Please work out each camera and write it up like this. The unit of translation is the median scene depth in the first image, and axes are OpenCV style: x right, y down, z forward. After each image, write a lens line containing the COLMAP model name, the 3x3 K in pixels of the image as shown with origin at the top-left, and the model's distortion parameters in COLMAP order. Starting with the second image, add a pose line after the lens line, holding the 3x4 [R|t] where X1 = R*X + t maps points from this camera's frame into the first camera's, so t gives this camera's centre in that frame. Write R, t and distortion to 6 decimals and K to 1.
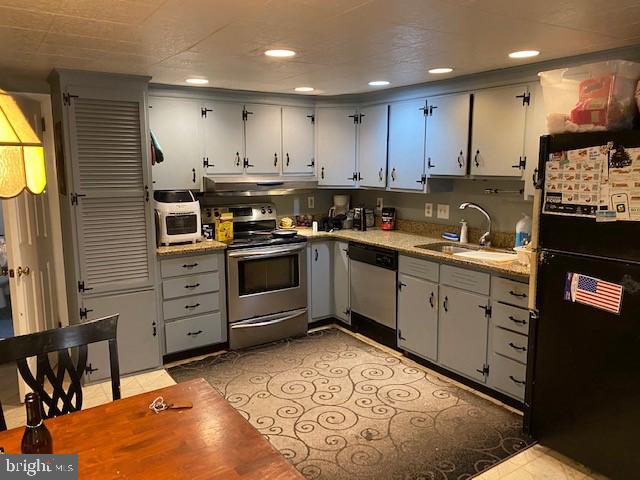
lens RADIAL K [[487.5, 0, 324.7], [0, 487.5, 235.2], [0, 0, 1]] dist [0.043748, -0.054822]
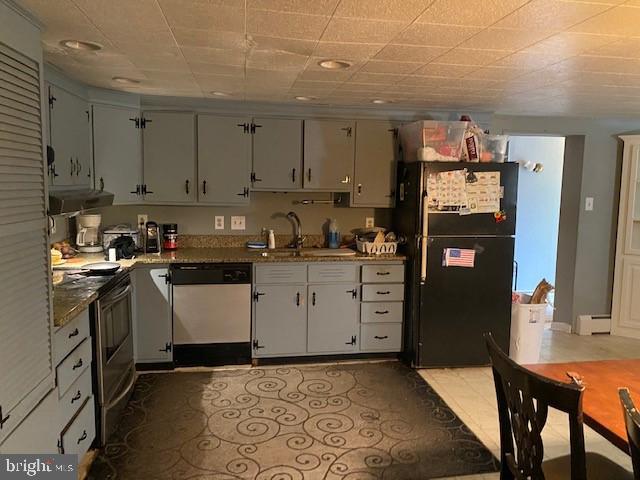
lens RADIAL K [[487.5, 0, 323.5], [0, 487.5, 234.1], [0, 0, 1]] dist [0.043748, -0.054822]
pose [[0.423102, -0.091750, 0.901425, -0.871651], [0.116079, 0.992151, 0.046500, -0.071641], [-0.898616, 0.084962, 0.430431, 0.532743]]
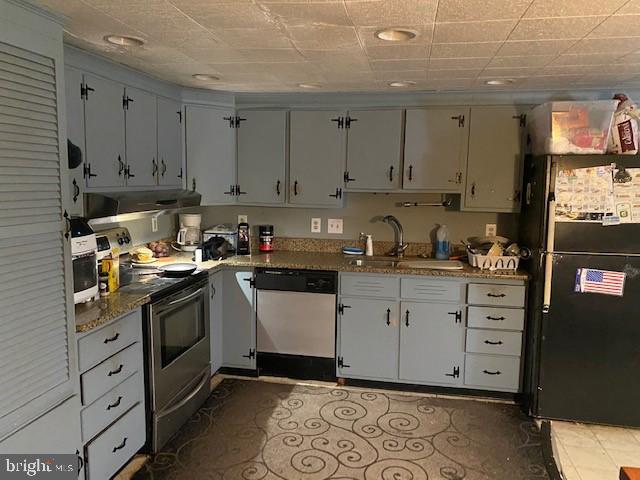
lens RADIAL K [[487.5, 0, 316.9], [0, 487.5, 233.6], [0, 0, 1]] dist [0.043748, -0.054822]
pose [[0.707568, -0.072059, 0.702962, -0.645625], [0.090420, 0.995842, 0.011069, -0.066002], [-0.700837, 0.055730, 0.711141, 0.467239]]
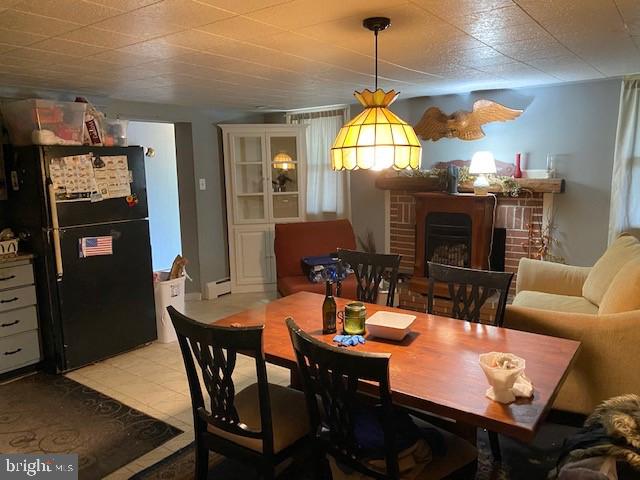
lens RADIAL K [[487.5, 0, 321.1], [0, 487.5, 233.3], [0, 0, 1]] dist [0.043748, -0.054822]
pose [[-0.329149, -0.122410, 0.936310, -0.909776], [0.156041, 0.970879, 0.181784, -0.077642], [-0.931296, 0.205937, -0.300462, 0.607962]]
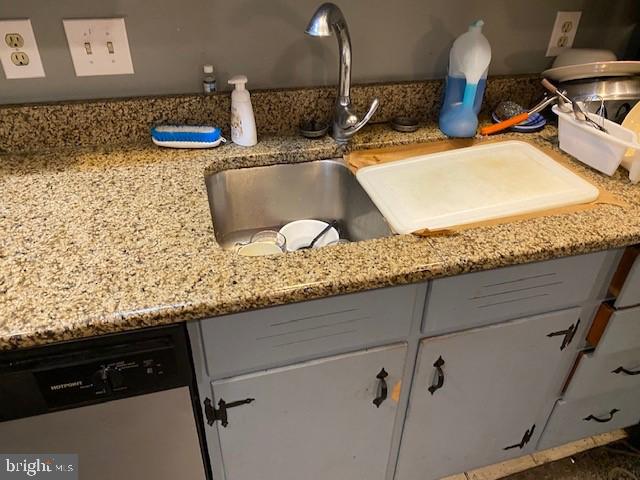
lens RADIAL K [[487.5, 0, 318.2], [0, 487.5, 234.3], [0, 0, 1]] dist [0.043748, -0.054822]
pose [[0.316335, -0.517764, 0.794892, 0.026810], [0.112667, 0.852496, 0.510448, -0.116852], [-0.941933, -0.071915, 0.328009, 1.104403]]
